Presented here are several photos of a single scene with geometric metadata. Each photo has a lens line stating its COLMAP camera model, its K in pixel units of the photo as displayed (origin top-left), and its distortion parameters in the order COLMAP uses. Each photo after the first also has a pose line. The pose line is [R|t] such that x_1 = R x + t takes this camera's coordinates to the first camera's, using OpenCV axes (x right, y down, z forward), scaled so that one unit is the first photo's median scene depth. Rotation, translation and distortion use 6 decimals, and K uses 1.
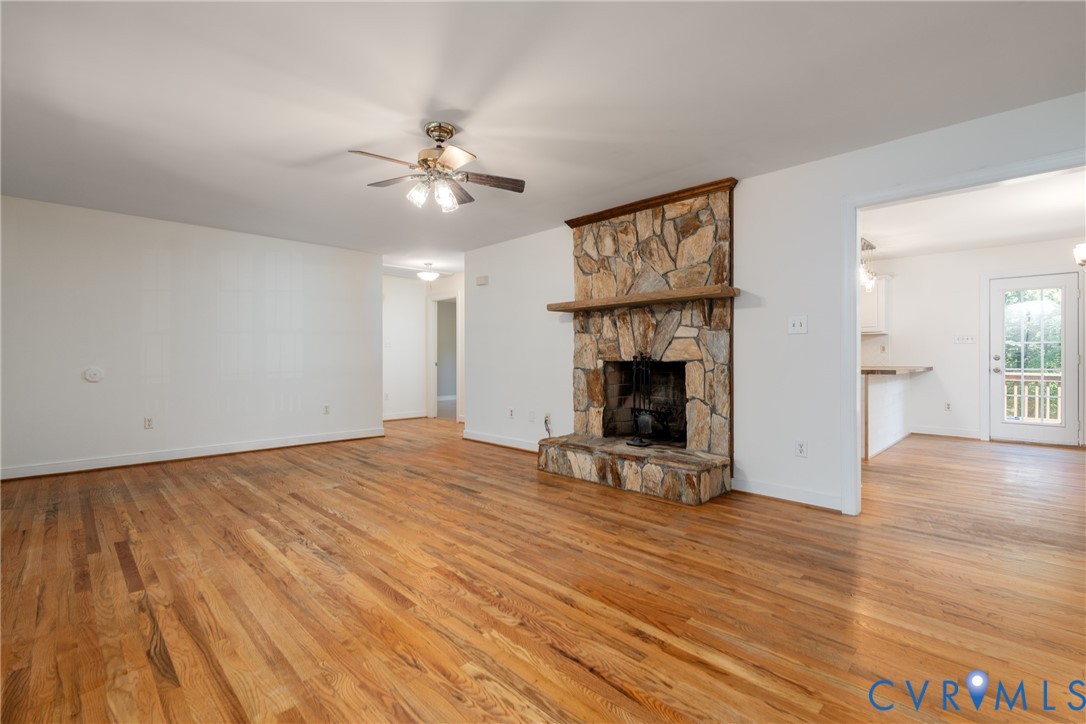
lens RADIAL K [[487.4, 0, 543.7], [0, 487.4, 356.9], [0, 0, 1]] dist [-0.002548, -0.000066]
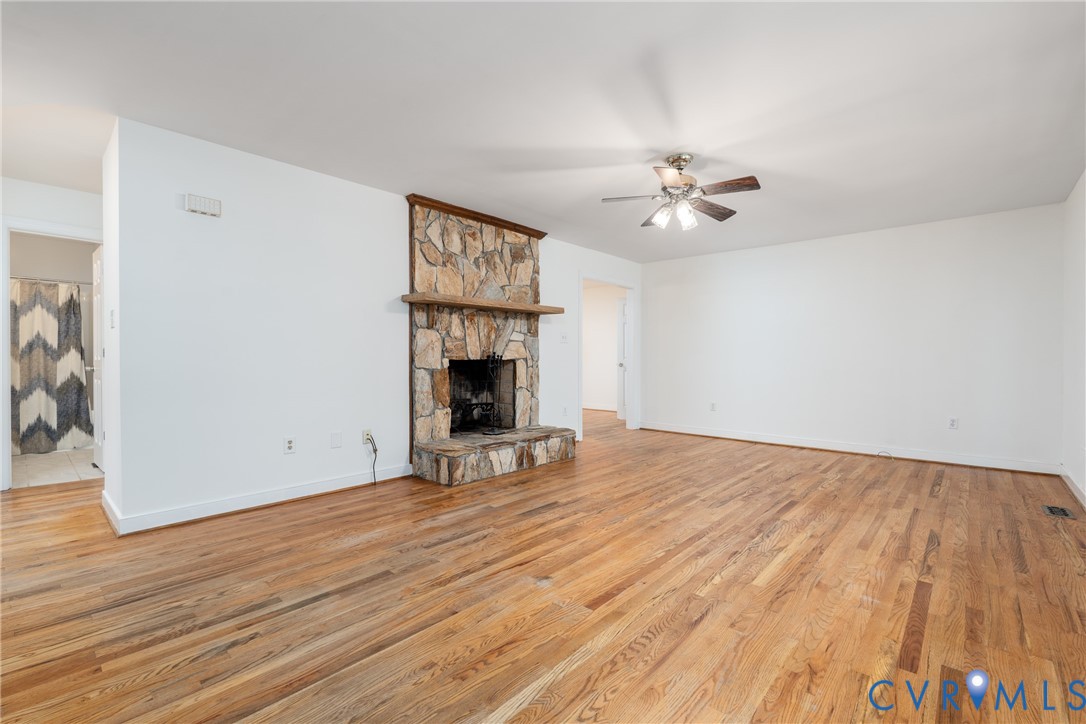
lens RADIAL K [[476.8, 0, 543.0], [0, 476.8, 362.0], [0, 0, 1]] dist [-0.005282, -0.000297]
pose [[-0.051991, -0.008987, 0.998607, -0.984420], [-0.005140, 0.999949, 0.008732, 0.004194], [-0.998634, -0.004679, -0.052035, 1.021986]]
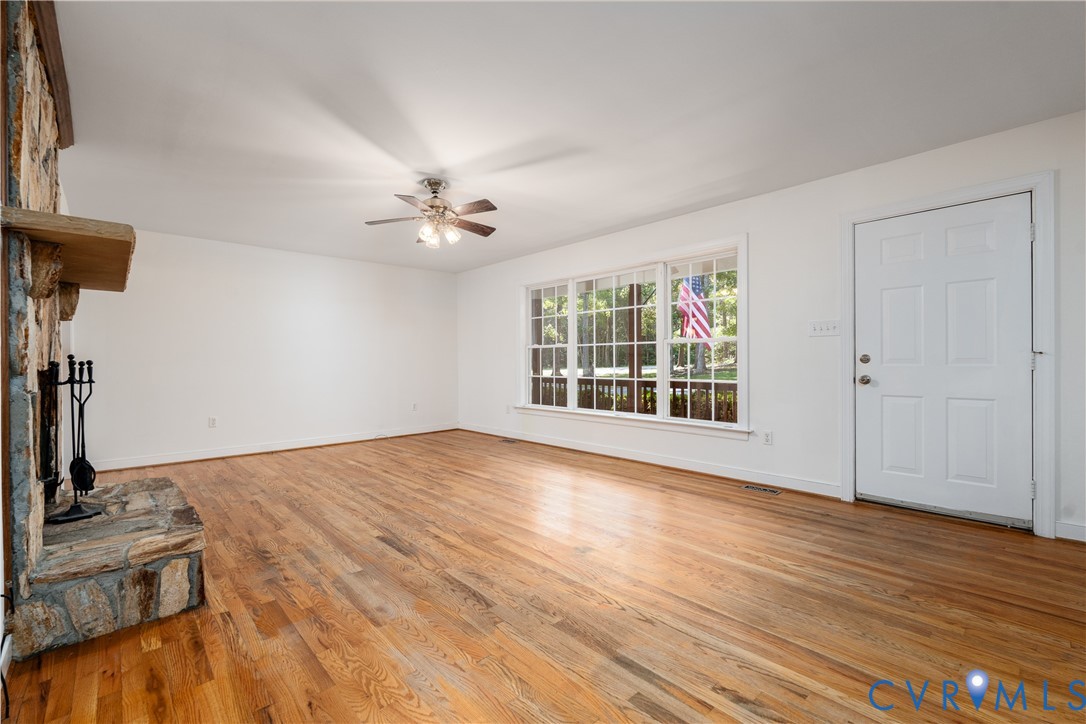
lens RADIAL K [[471.9, 0, 543.0], [0, 471.9, 362.0], [0, 0, 1]] dist [-0.003089, -0.000106]
pose [[-0.998962, 0.006727, 0.045049, -0.406605], [0.006617, 0.999975, -0.002587, 0.005494], [-0.045065, -0.002286, -0.998981, 1.649957]]
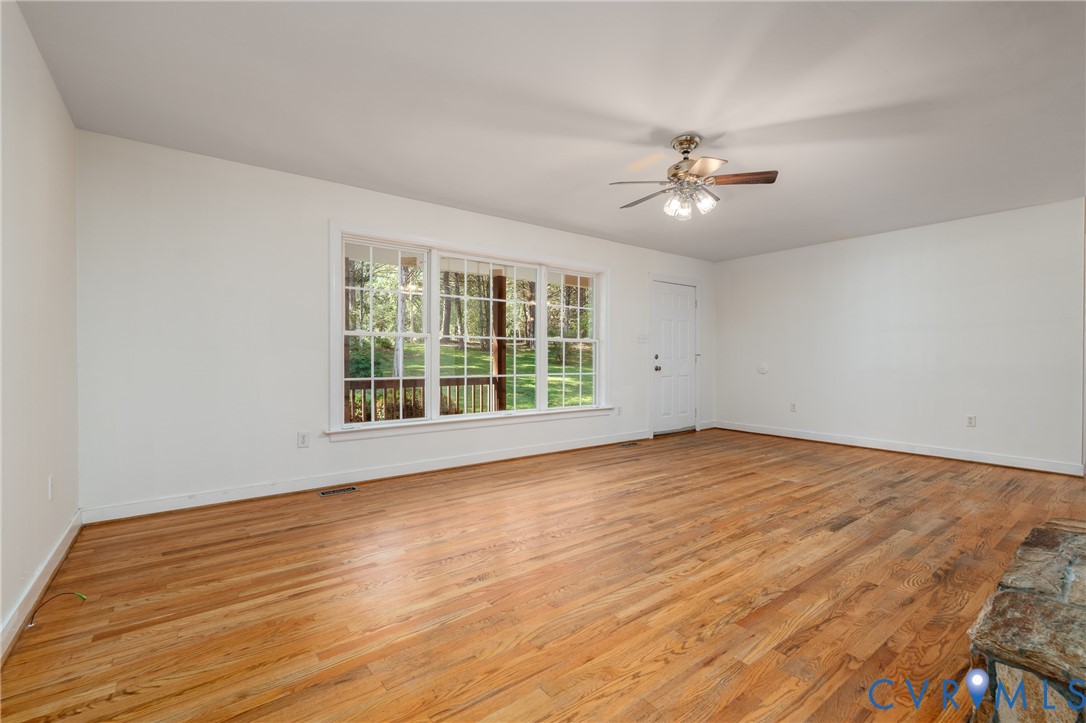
lens RADIAL K [[476.8, 0, 543.0], [0, 476.8, 361.5], [0, 0, 1]] dist [-0.005282, -0.000297]
pose [[-0.135201, 0.007811, -0.990787, 0.639831], [0.002482, 0.999968, 0.007544, 0.003878], [0.990815, -0.001440, -0.135217, 0.616817]]
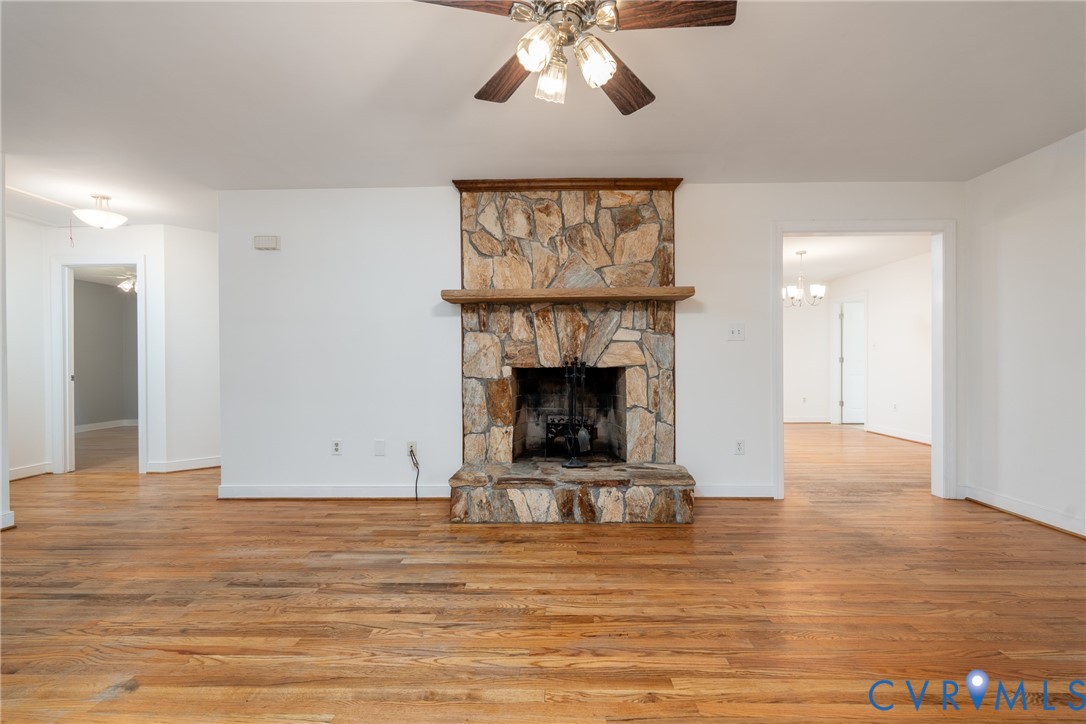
lens RADIAL K [[476.5, 0, 549.1], [0, 476.5, 364.6], [0, 0, 1]] dist [-0.002671, -0.000263]
pose [[0.718534, -0.005730, 0.695468, -0.446038], [0.003789, 0.999983, 0.004325, 0.000152], [-0.695482, -0.000472, 0.718544, 0.469642]]
